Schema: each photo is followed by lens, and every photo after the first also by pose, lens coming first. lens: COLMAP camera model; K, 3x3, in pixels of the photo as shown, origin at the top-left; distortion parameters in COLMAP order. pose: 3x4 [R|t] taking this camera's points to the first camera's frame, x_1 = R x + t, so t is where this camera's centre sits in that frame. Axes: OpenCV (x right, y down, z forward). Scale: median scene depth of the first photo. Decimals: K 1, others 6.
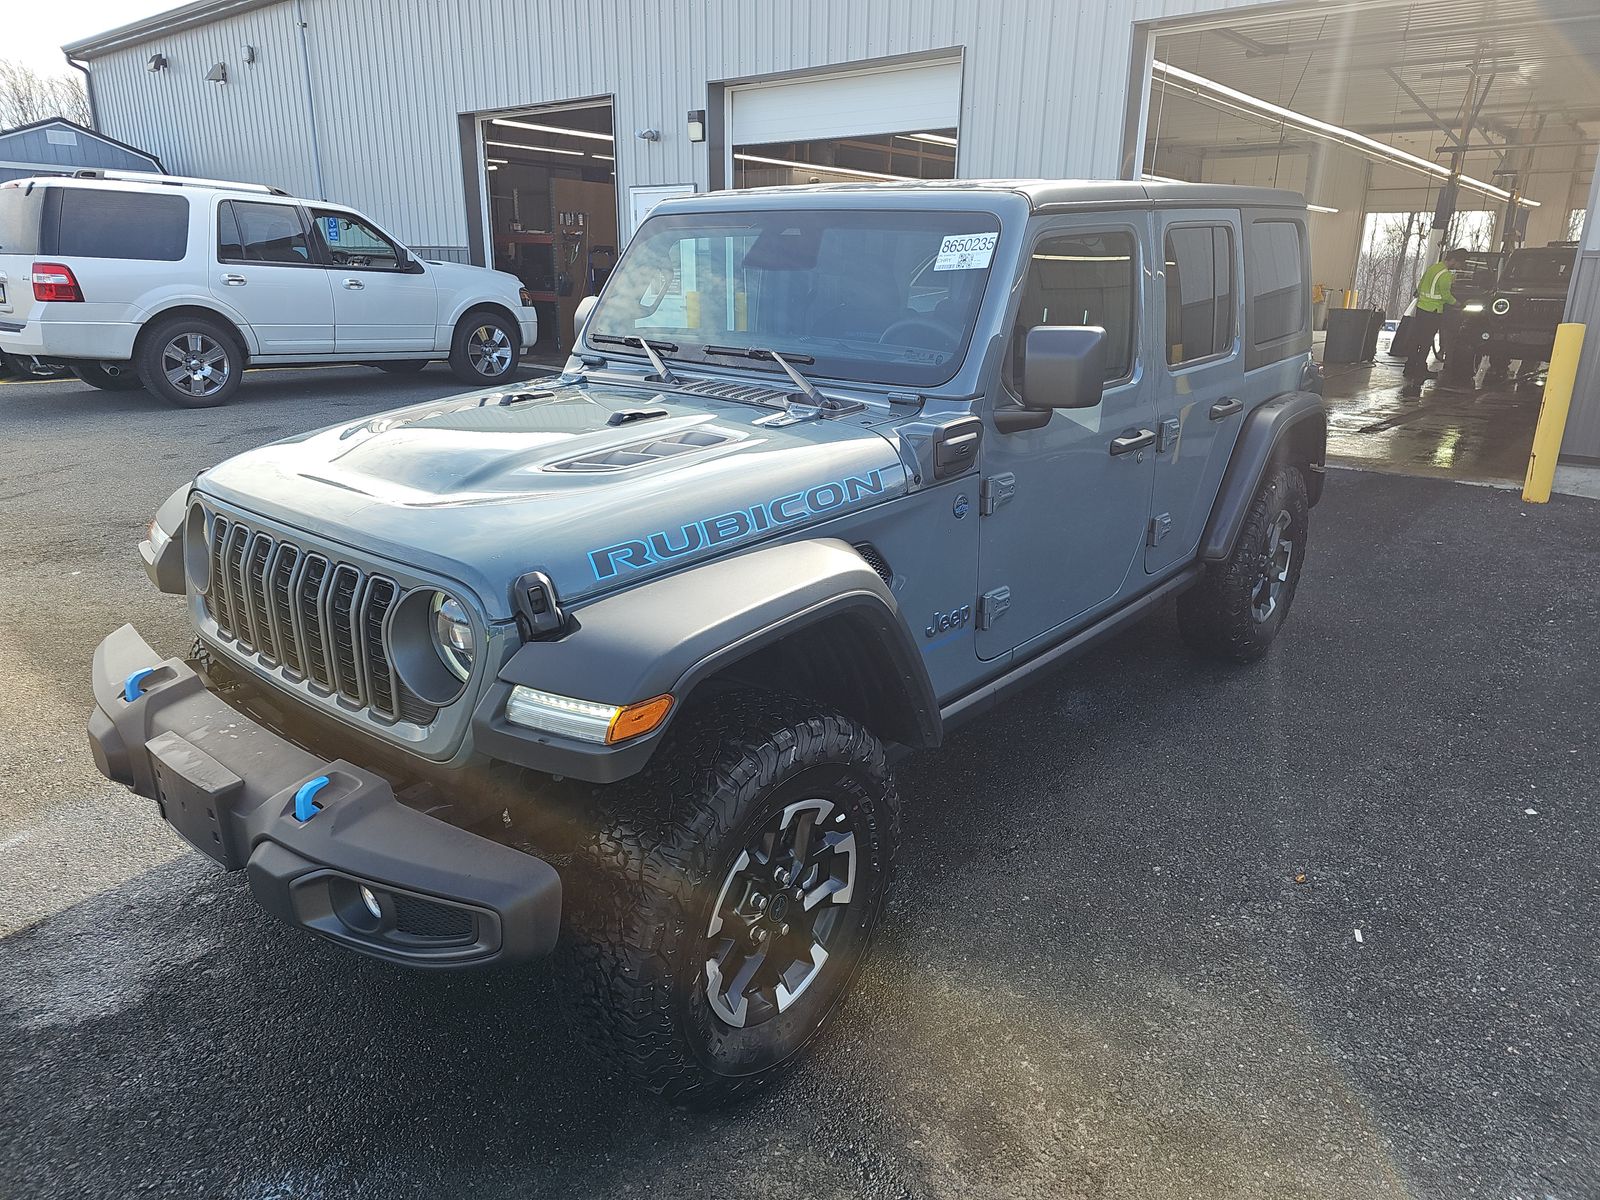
lens RADIAL K [[1064.7, 0, 800.0], [0, 1064.7, 600.0], [0, 0, 1]] dist [0.055838, -0.063286]
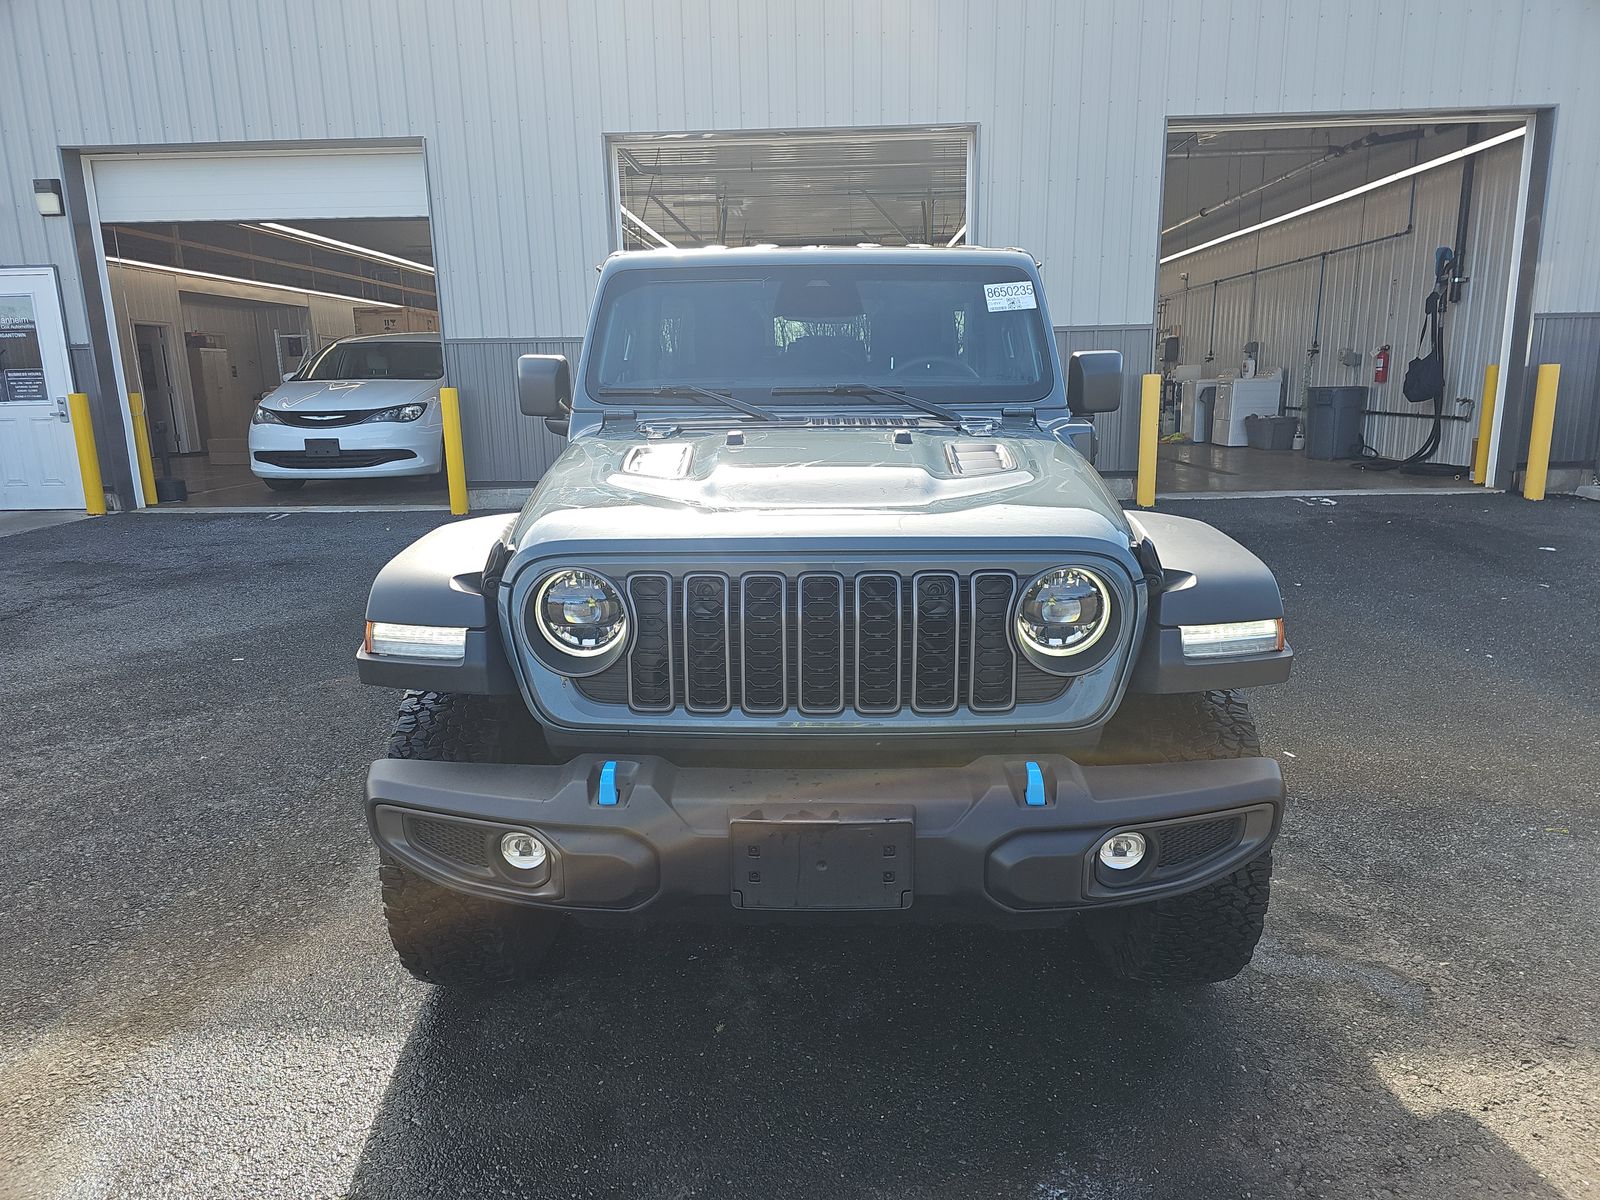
lens RADIAL K [[1057.4, 0, 801.5], [0, 1057.4, 621.3], [0, 0, 1]] dist [0.060373, -0.062286]
pose [[0.775560, -0.169701, 0.608036, -0.206710], [0.213487, 0.976946, 0.000357, -0.001802], [-0.594079, 0.129531, 0.793909, 0.050399]]
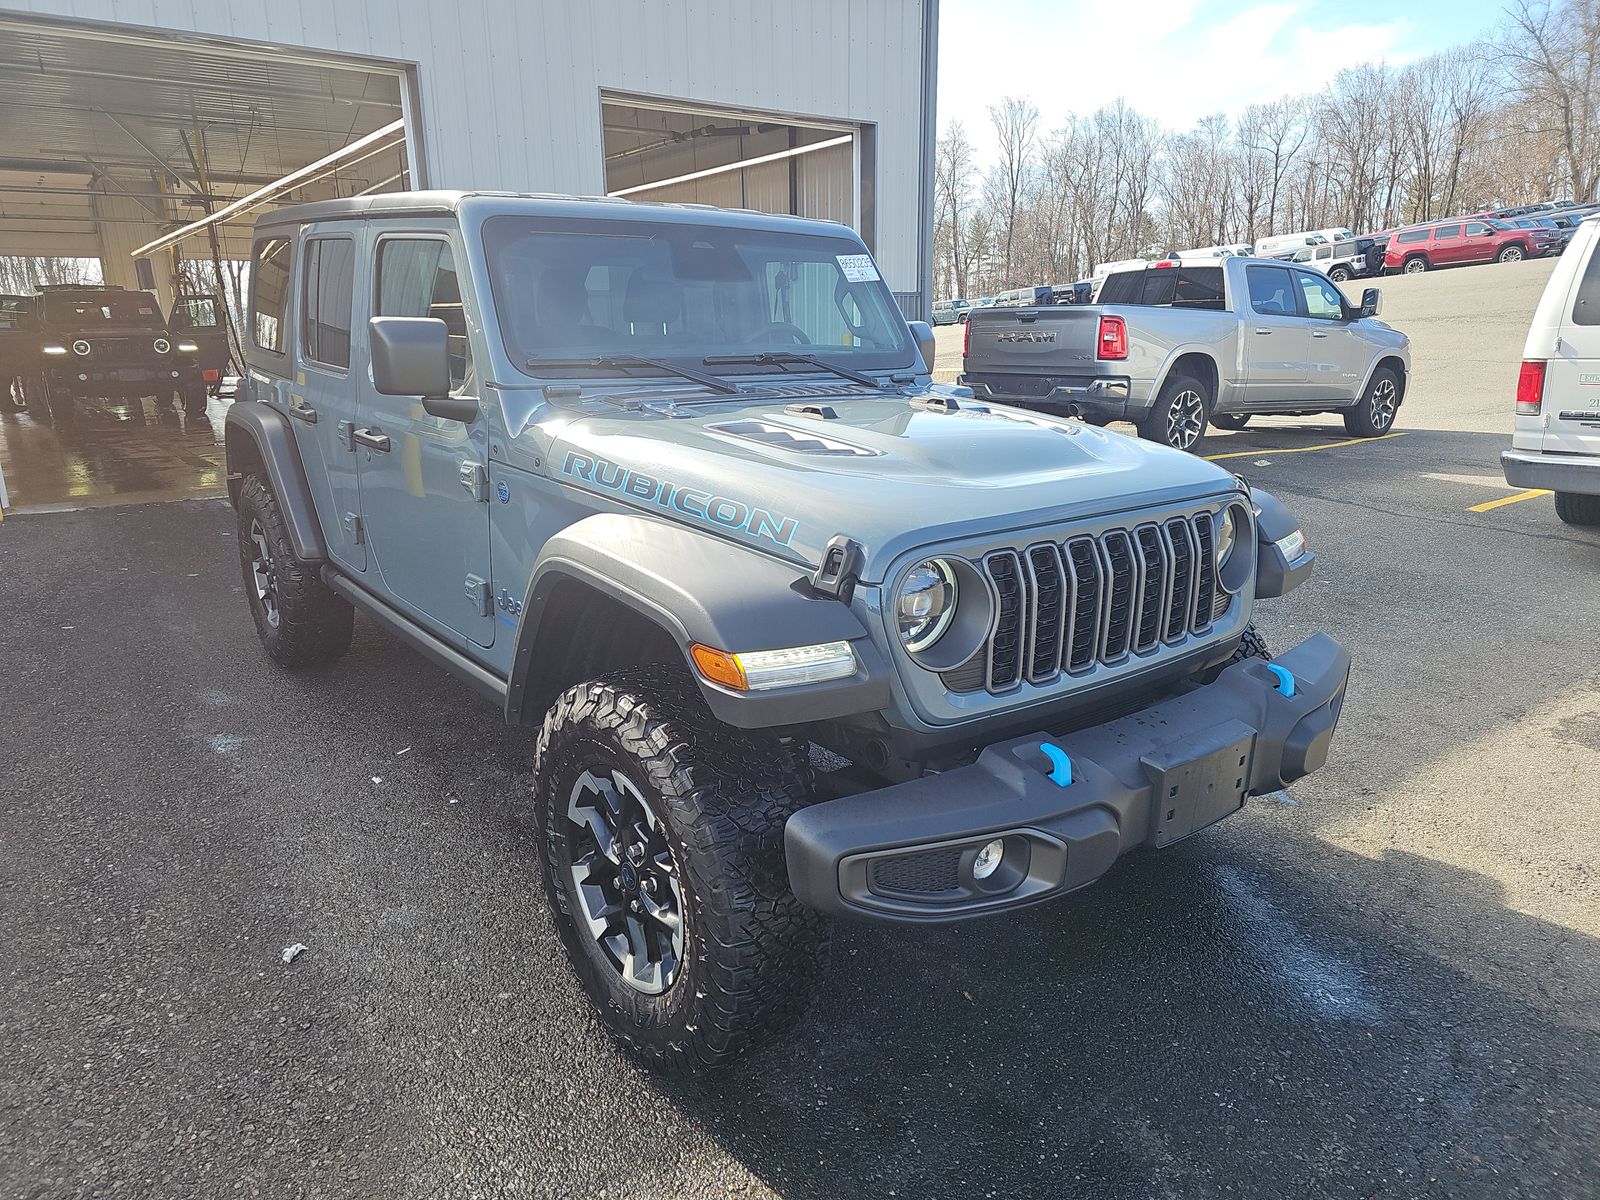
lens RADIAL K [[1064.7, 0, 800.0], [0, 1064.7, 600.0], [0, 0, 1]] dist [0.055838, -0.063286]
pose [[0.206003, -0.261850, 0.942866, -0.296139], [0.302891, 0.933276, 0.193009, -0.054114], [-0.930494, 0.245825, 0.271570, 0.198563]]
